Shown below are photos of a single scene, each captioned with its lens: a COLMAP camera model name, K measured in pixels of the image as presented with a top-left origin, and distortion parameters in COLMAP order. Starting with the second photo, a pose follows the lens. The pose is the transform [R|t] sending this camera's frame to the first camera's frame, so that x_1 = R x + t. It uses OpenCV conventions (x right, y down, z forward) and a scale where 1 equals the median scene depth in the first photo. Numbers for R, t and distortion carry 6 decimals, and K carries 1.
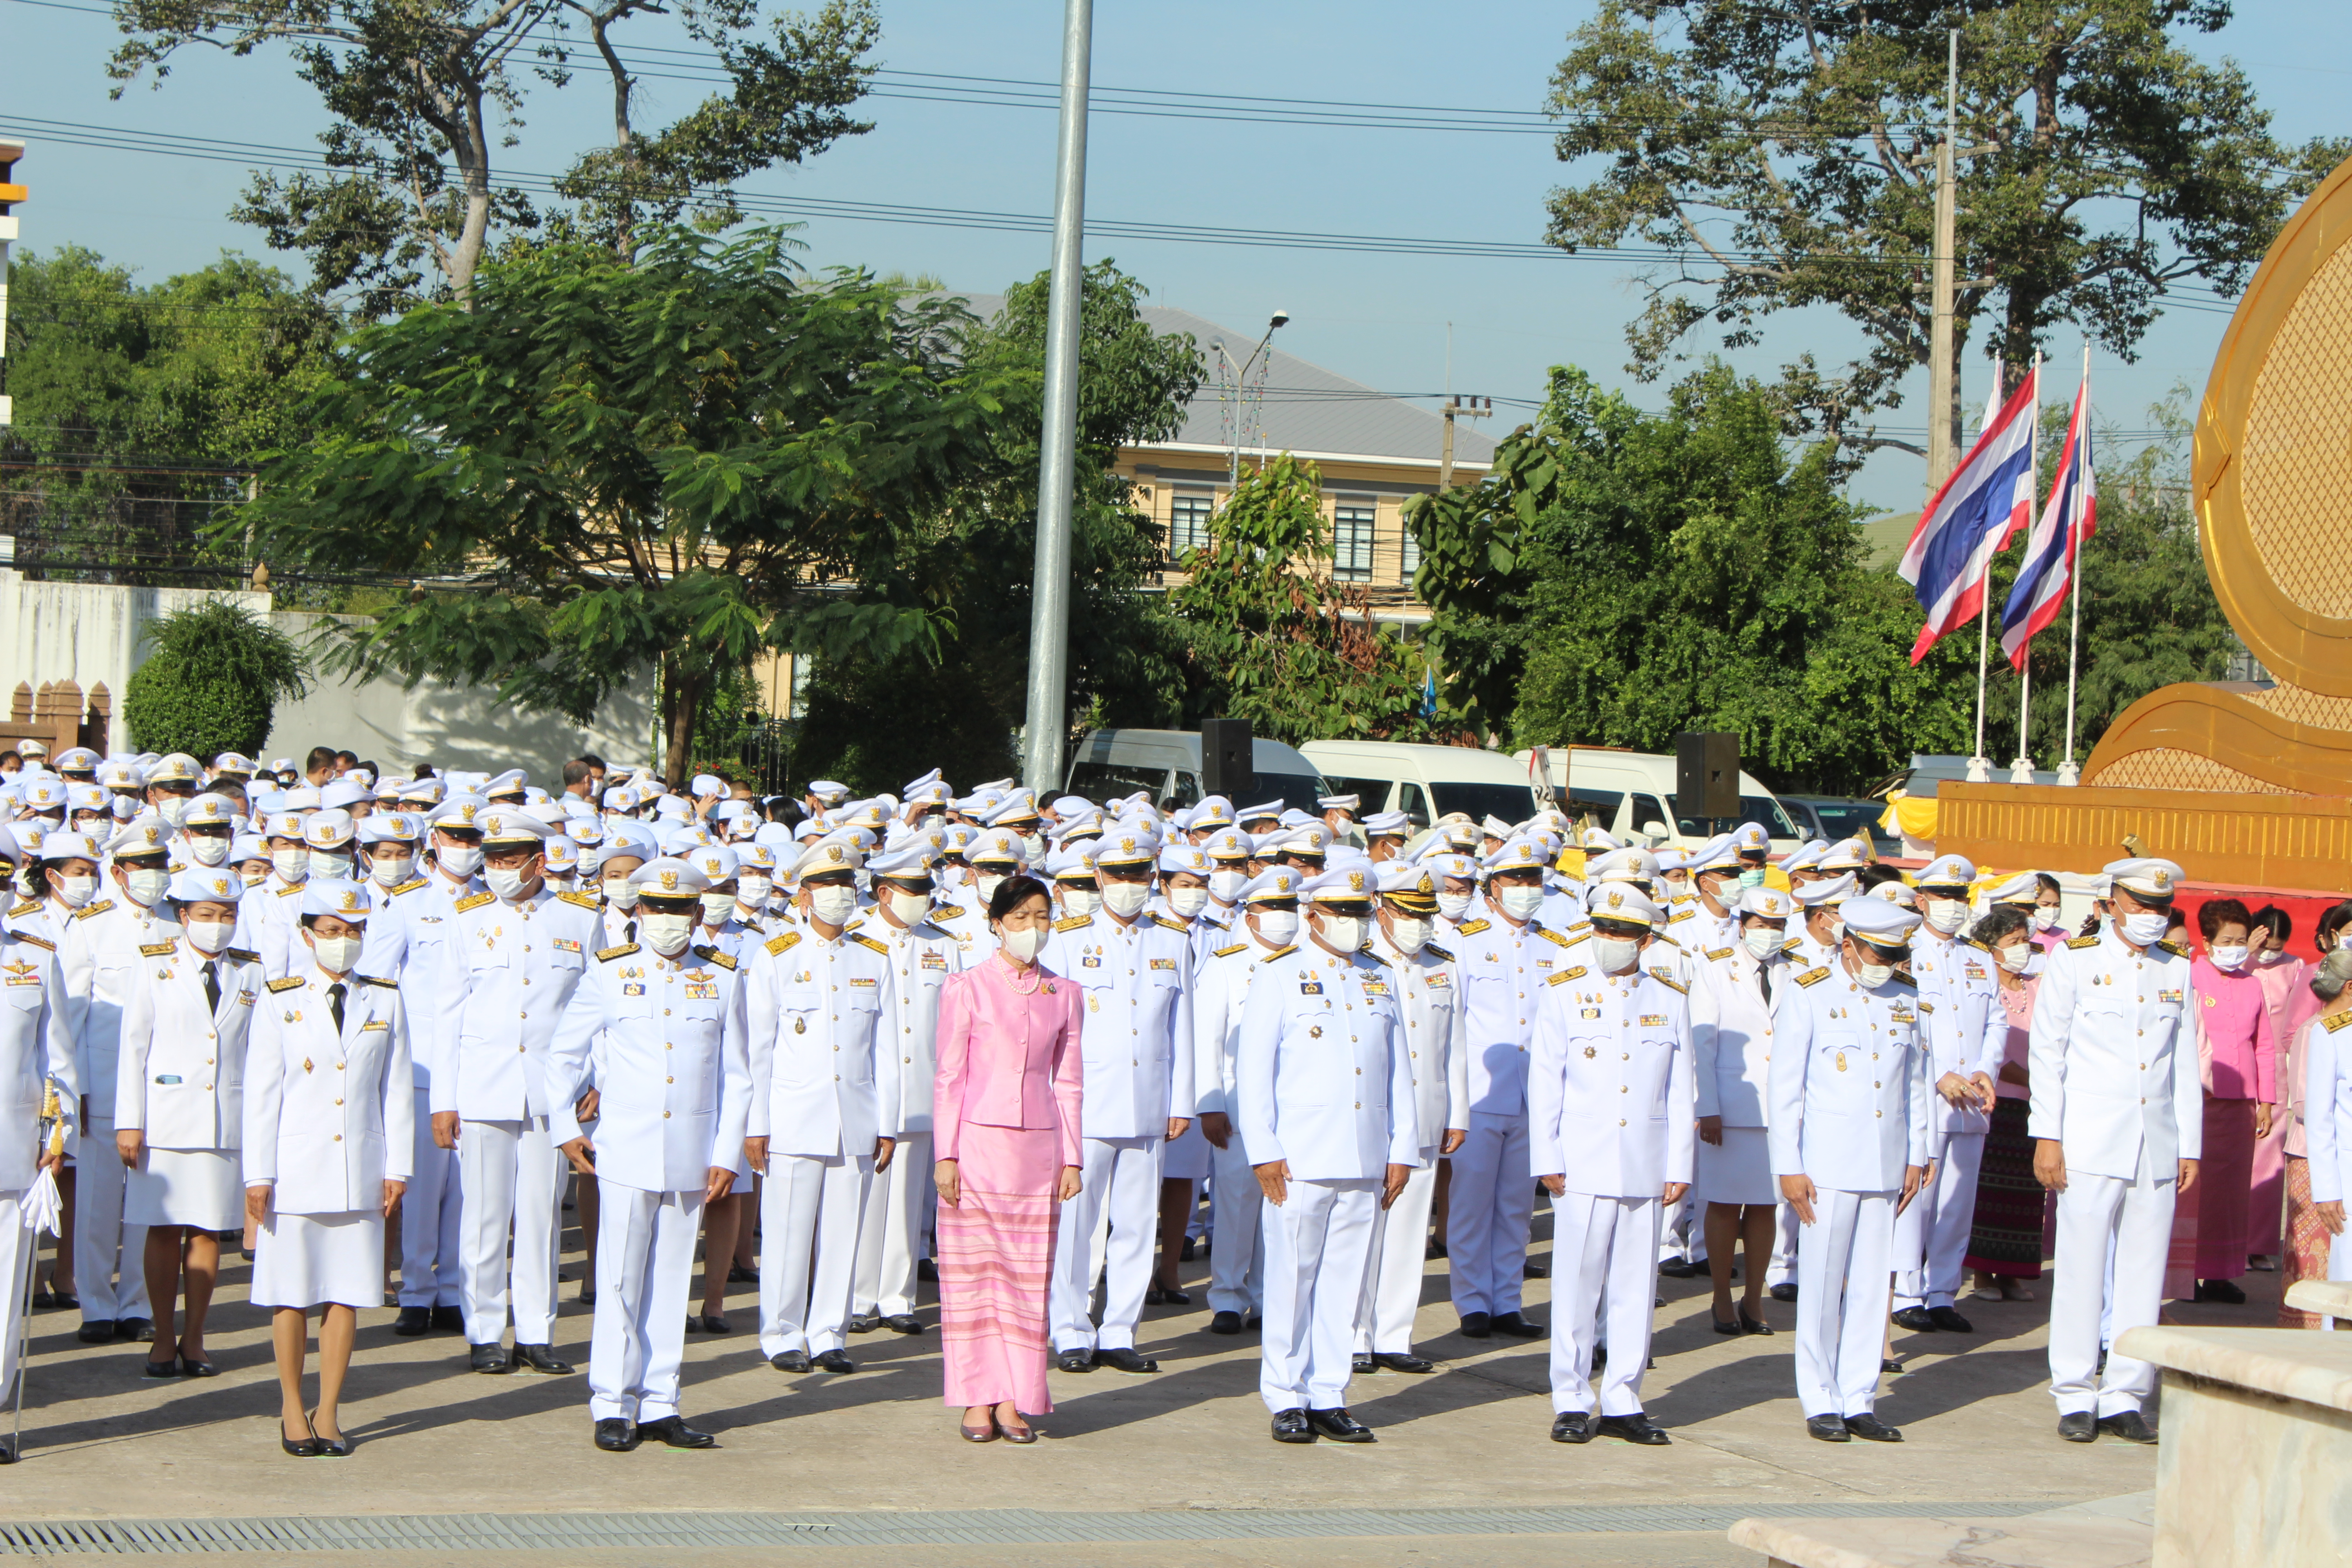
lens RADIAL K [[5697.3, 0, 1141.4], [0, 5697.3, 783.6], [0, 0, 1]] dist [0.105922, -0.097466]
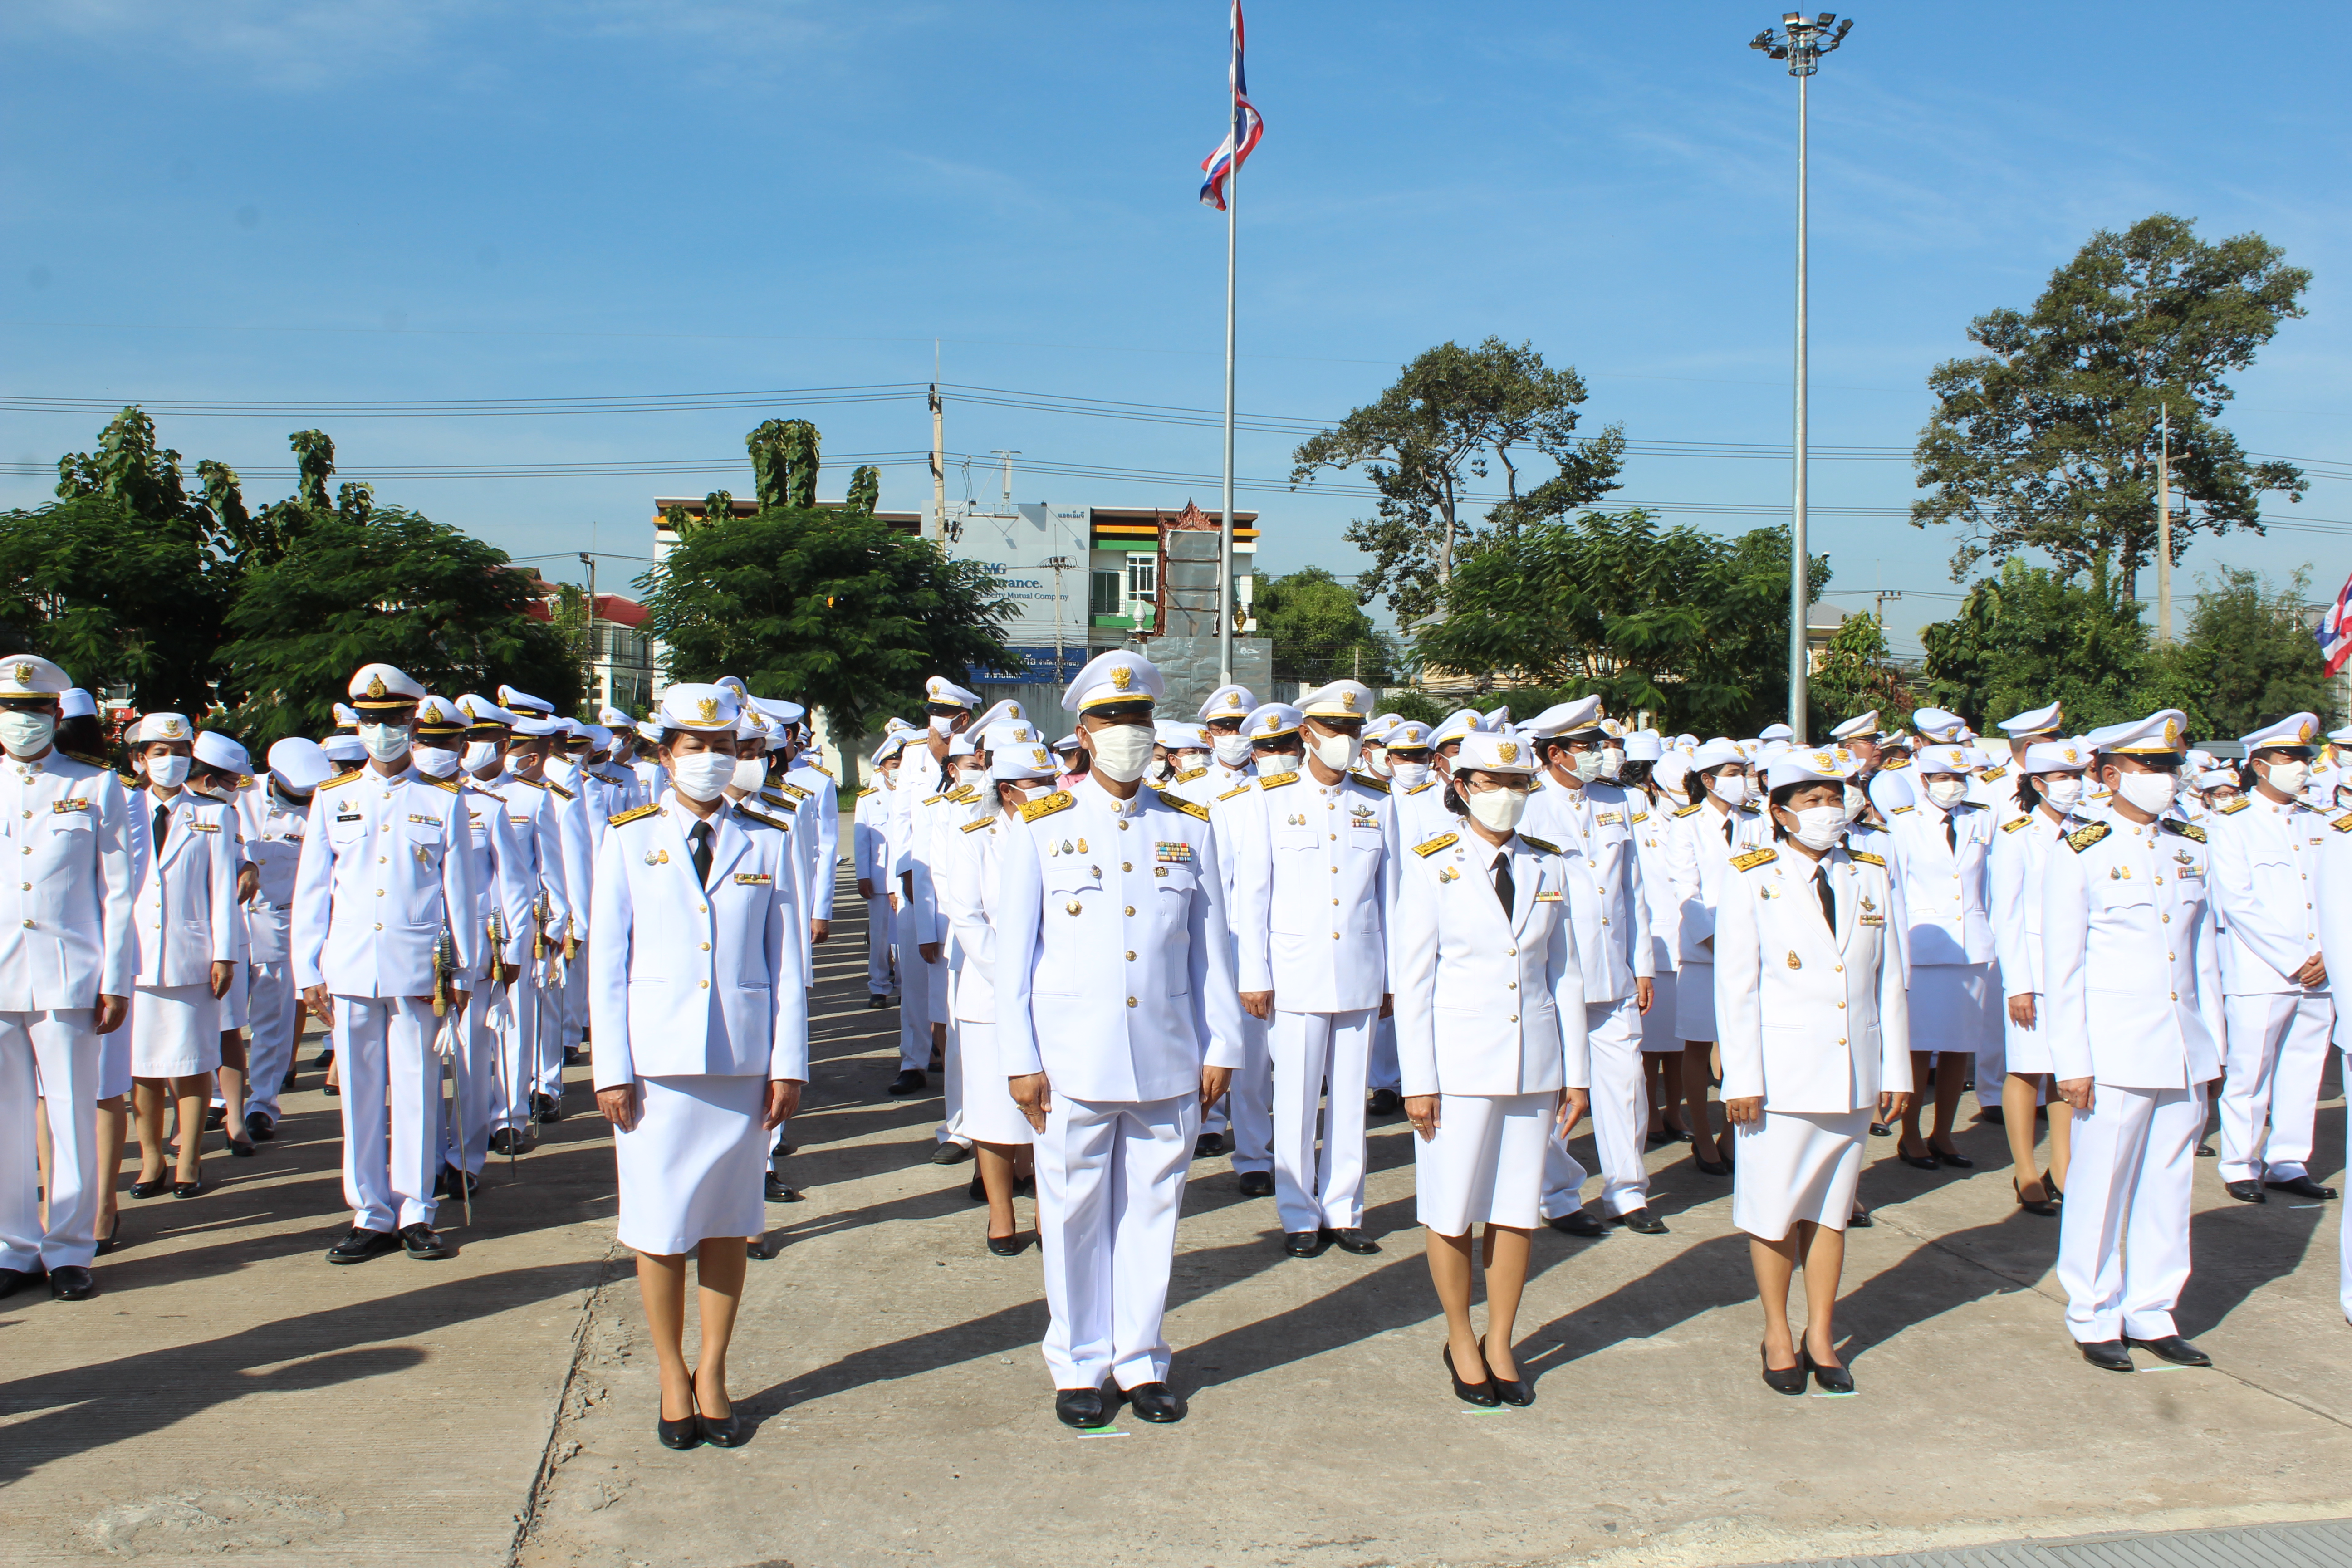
lens RADIAL K [[2254.2, 0, 1149.8], [0, 2254.2, 774.7], [0, 0, 1]] dist [-0.132623, 0.135458]
pose [[0.977108, -0.032048, -0.210314, -0.065720], [0.031177, 0.999486, -0.007453, 0.002743], [0.210445, 0.000725, 0.977605, 0.116521]]
